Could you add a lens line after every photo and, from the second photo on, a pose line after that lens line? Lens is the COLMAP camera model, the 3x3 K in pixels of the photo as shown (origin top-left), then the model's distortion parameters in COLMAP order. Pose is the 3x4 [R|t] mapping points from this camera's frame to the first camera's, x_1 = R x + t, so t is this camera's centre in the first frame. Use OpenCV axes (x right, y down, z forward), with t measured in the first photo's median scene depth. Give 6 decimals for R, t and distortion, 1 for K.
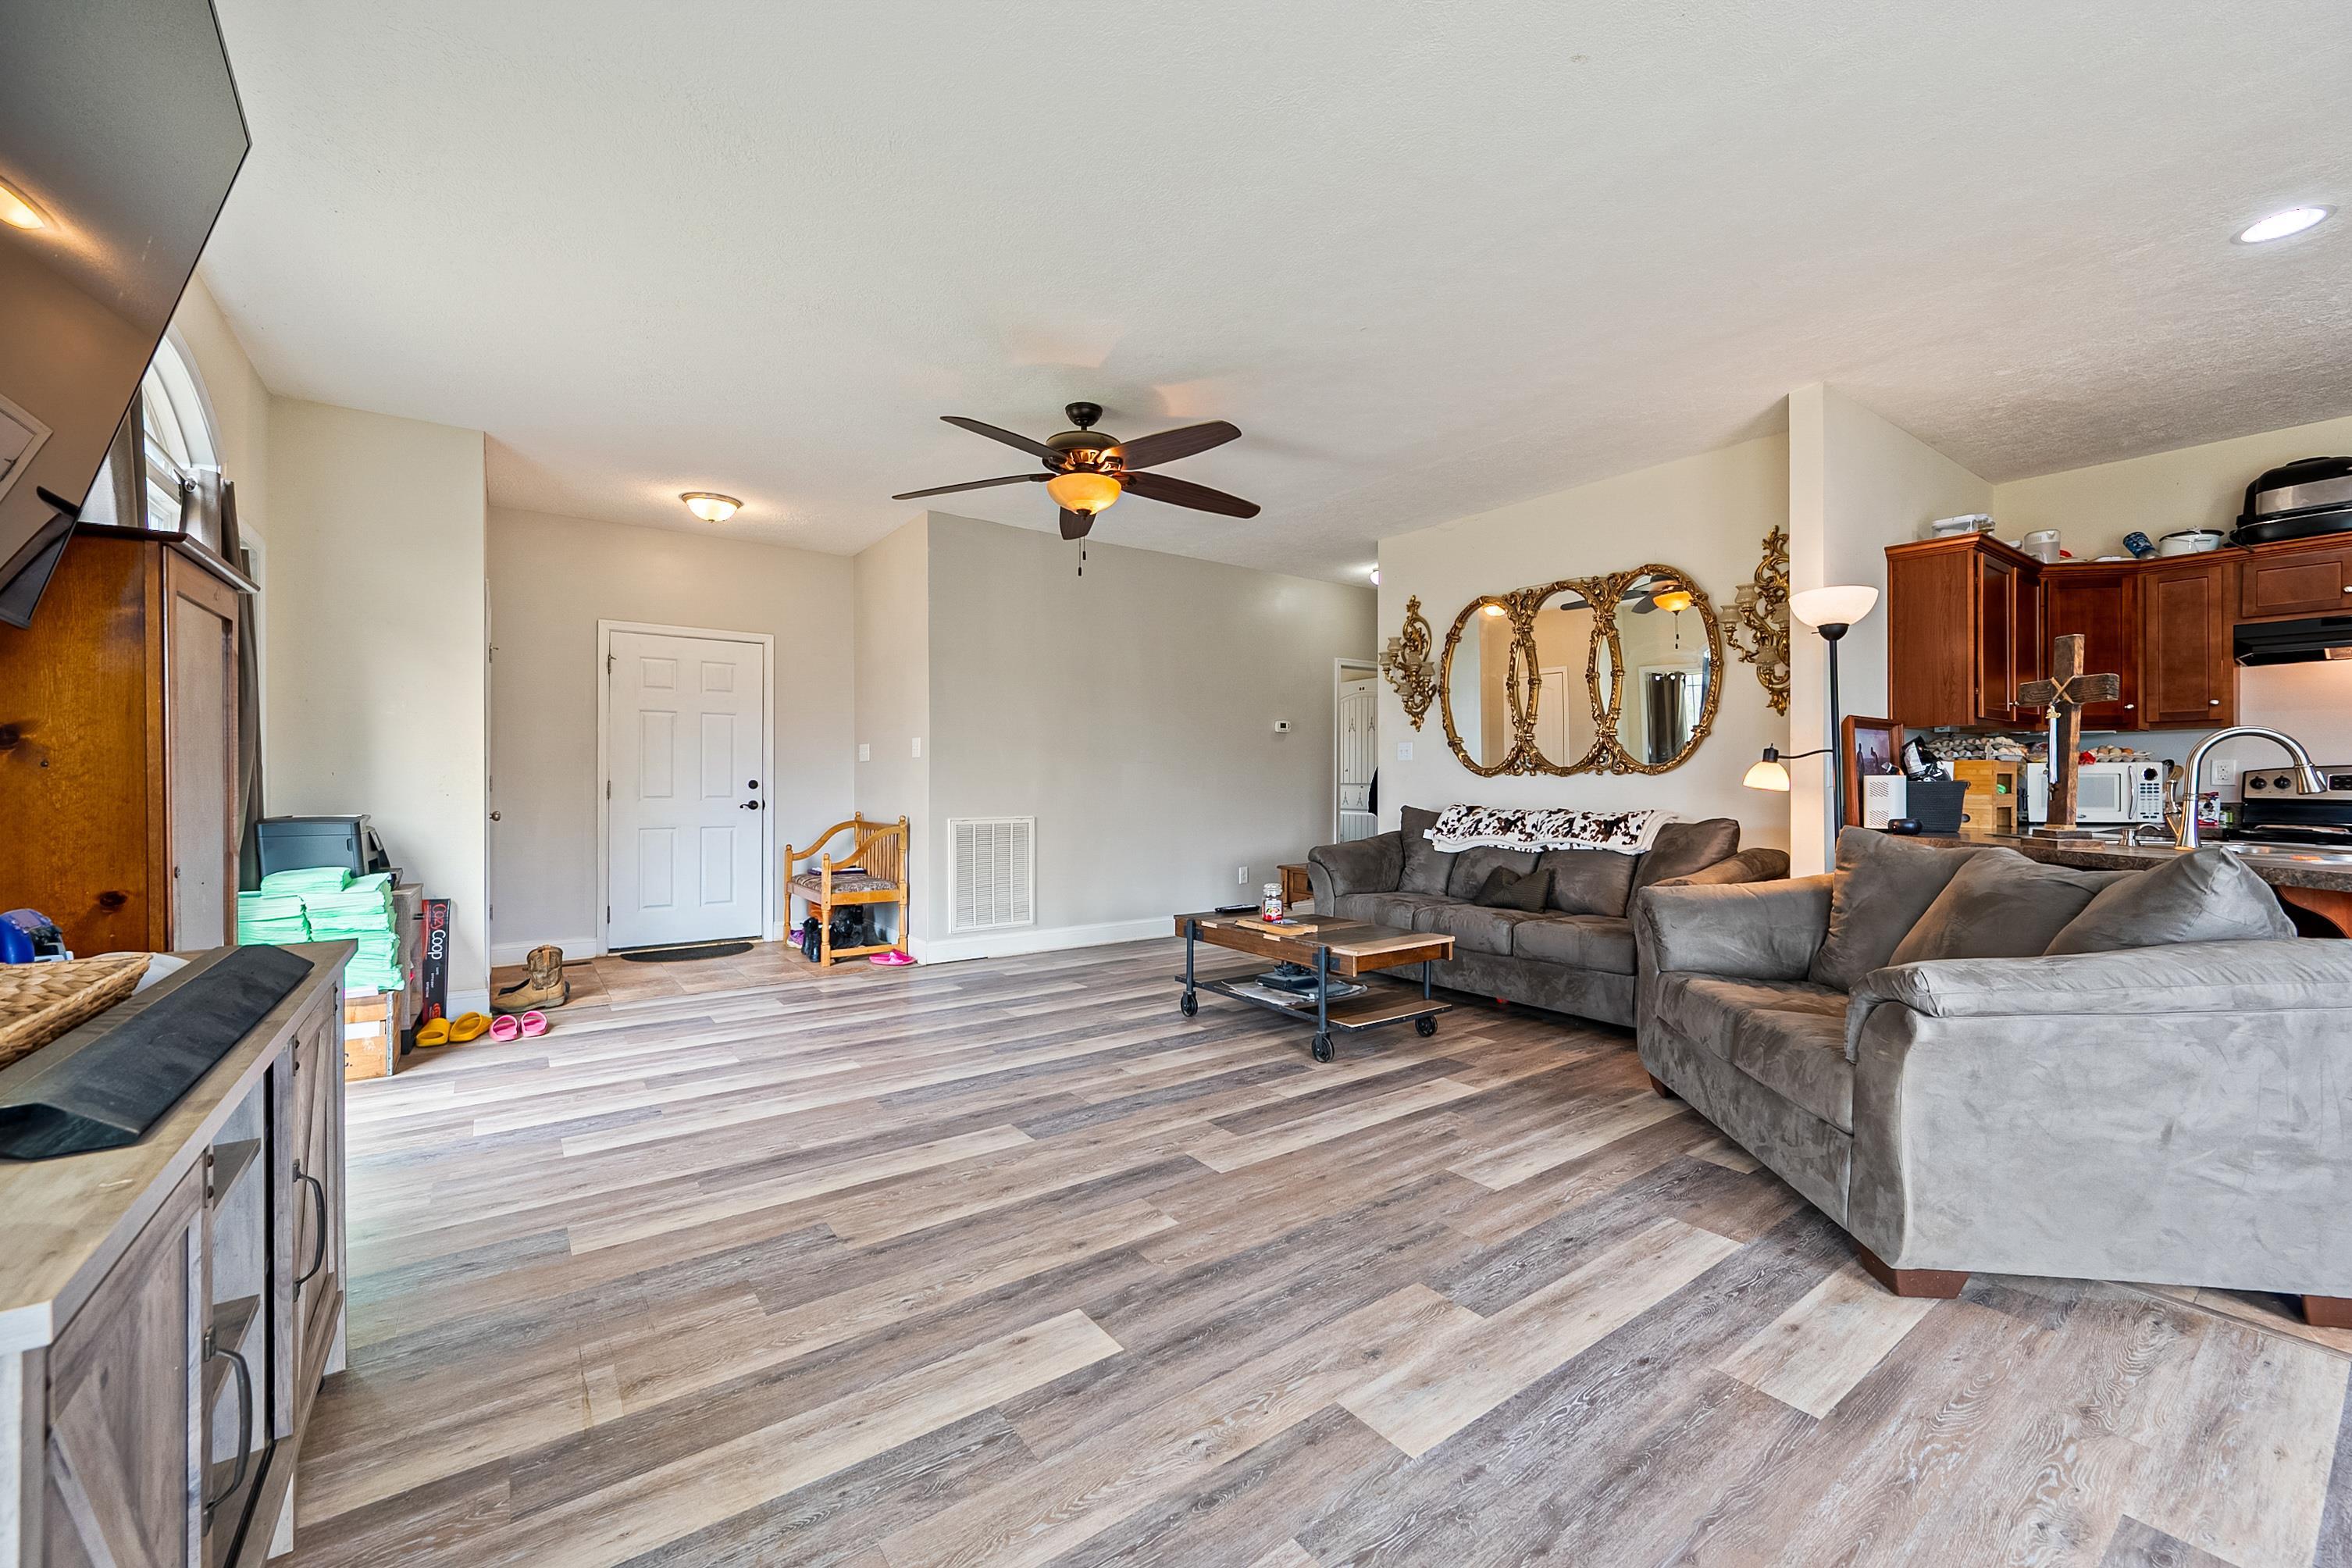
lens RADIAL K [[946.8, 0, 1186.5], [0, 946.8, 786.0], [0, 0, 1]] dist [-0.002397, -0.000034]
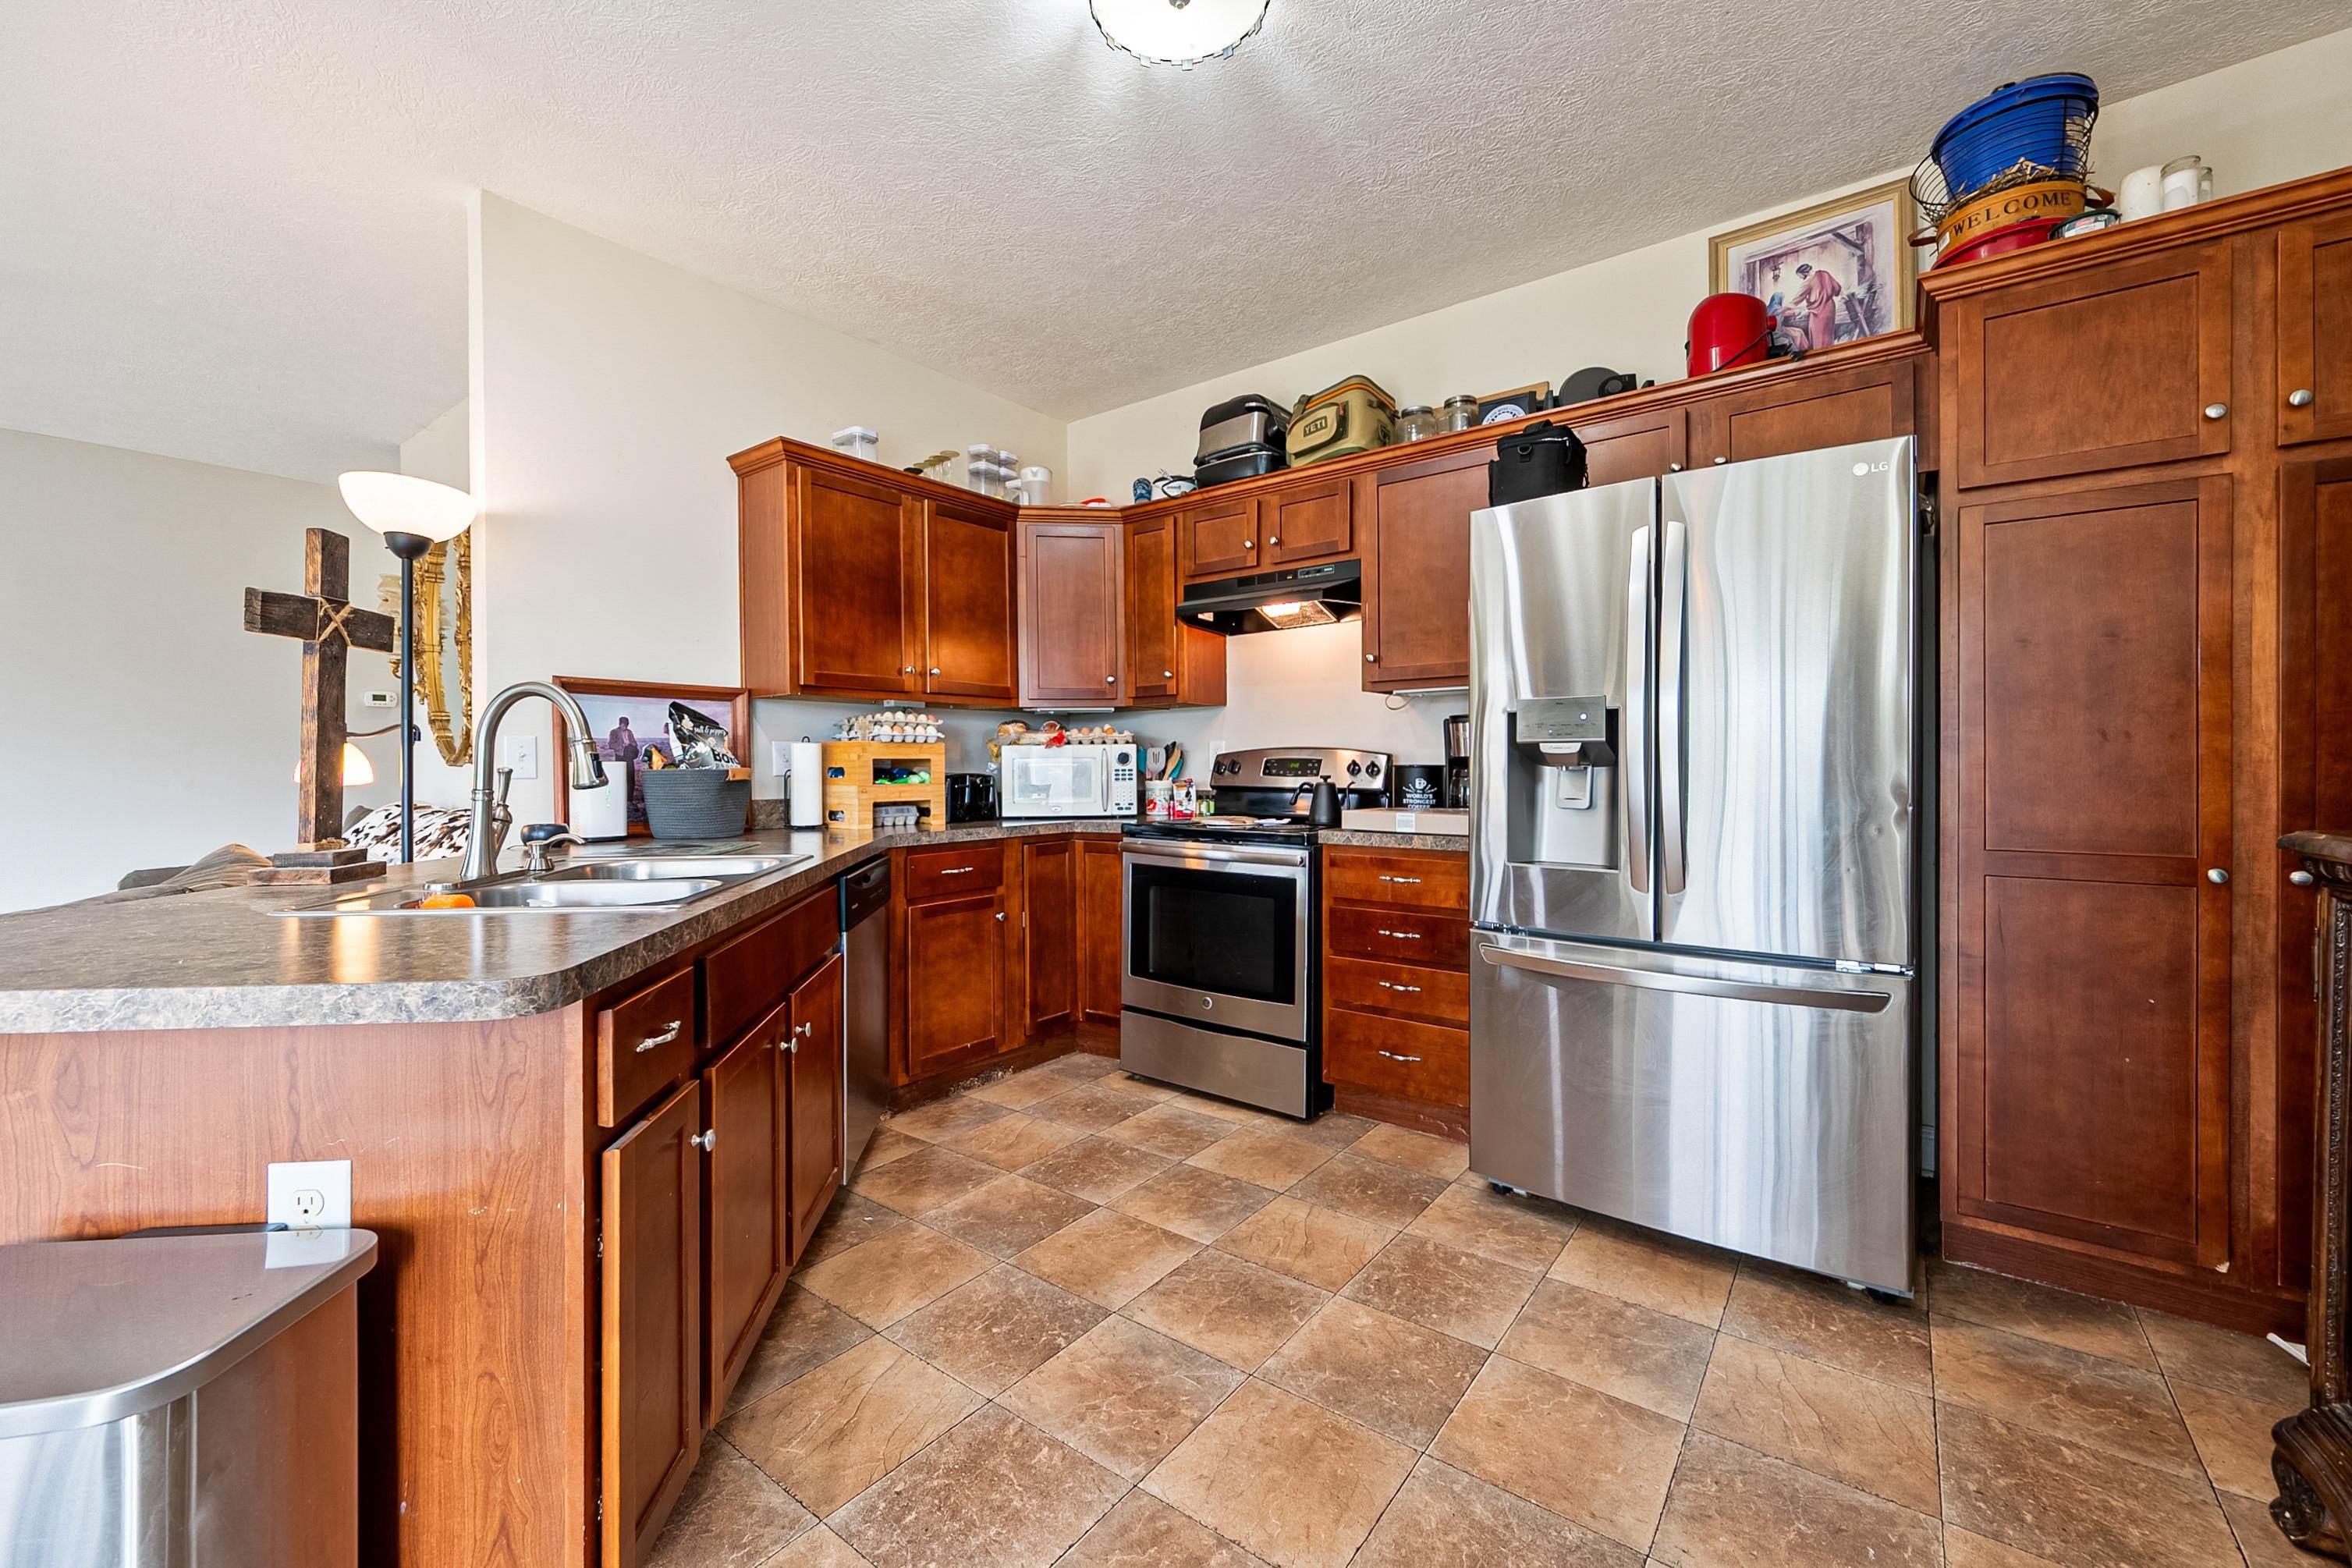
lens RADIAL K [[946.8, 0, 1172.5], [0, 946.8, 772.3], [0, 0, 1]] dist [-0.002397, -0.000034]
pose [[0.962042, -0.003547, 0.272878, 0.655205], [0.000970, 0.999954, 0.009578, -0.006297], [-0.272900, -0.008949, 0.962001, 0.129872]]
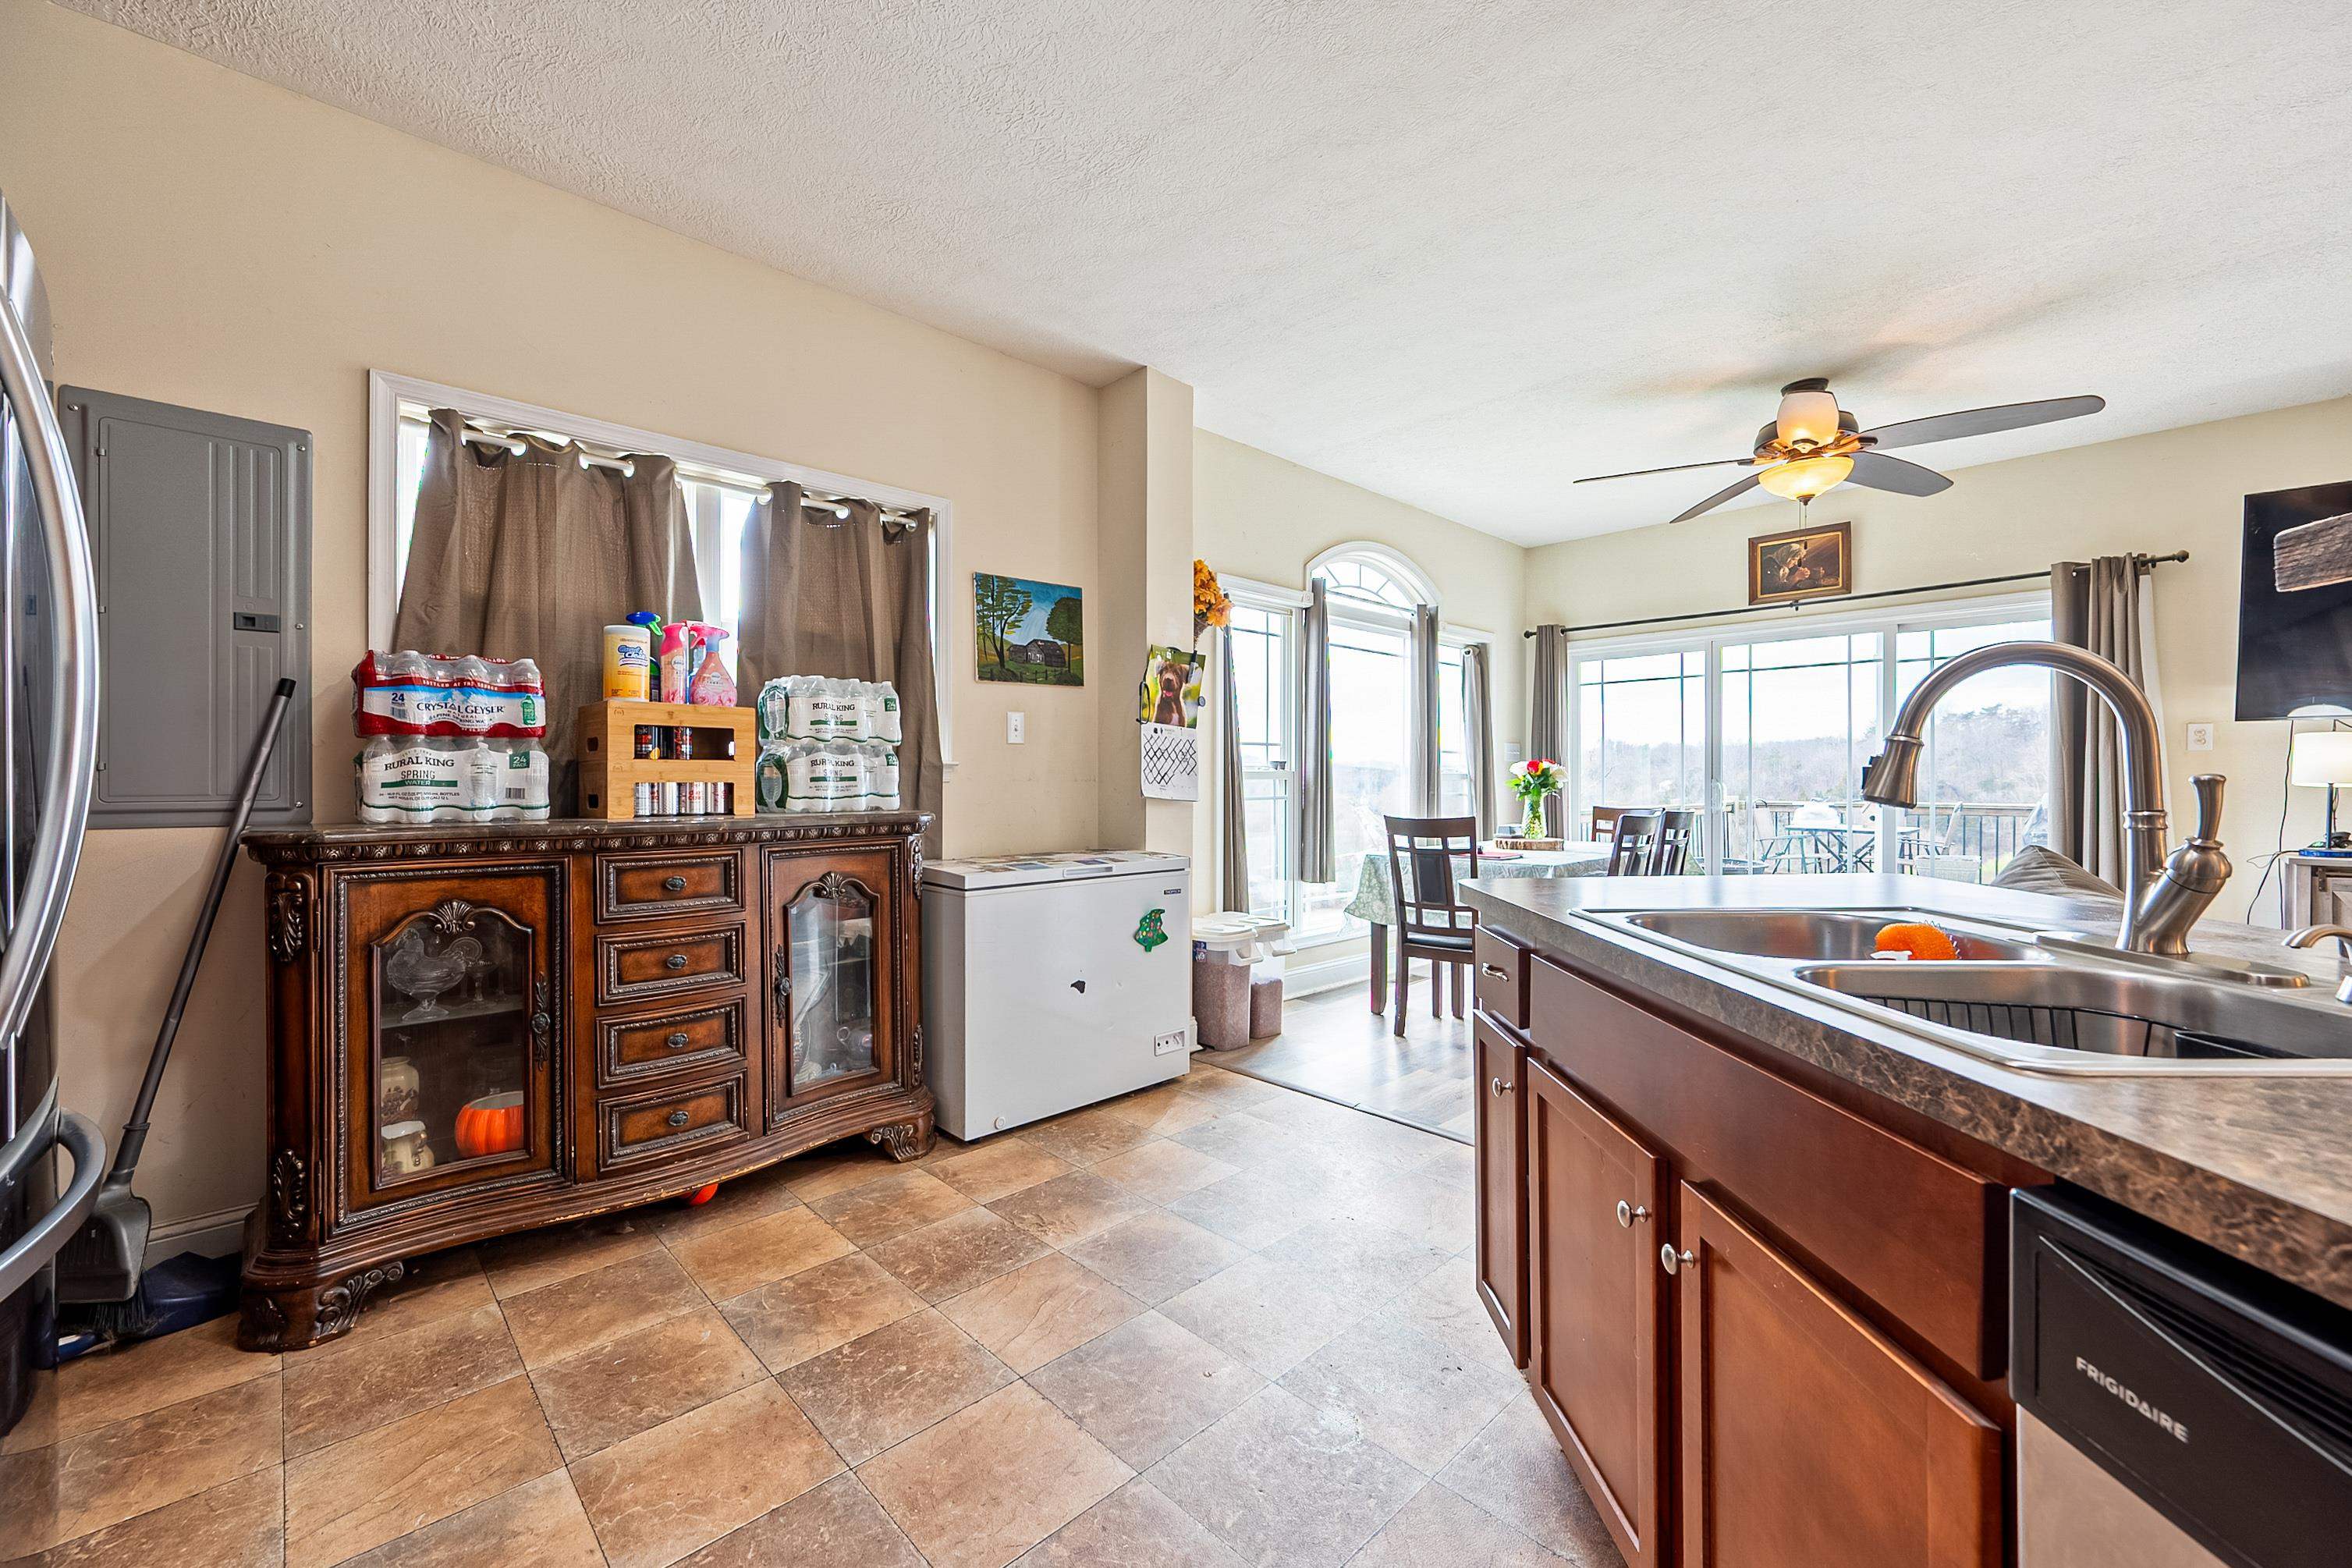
lens RADIAL K [[946.8, 0, 1165.0], [0, 946.8, 786.6], [0, 0, 1]] dist [-0.002397, -0.000034]
pose [[-0.992985, 0.007875, -0.117977, 0.623946], [0.008826, 0.999933, -0.007541, 0.004311], [0.117909, -0.008530, -0.992988, 1.108847]]
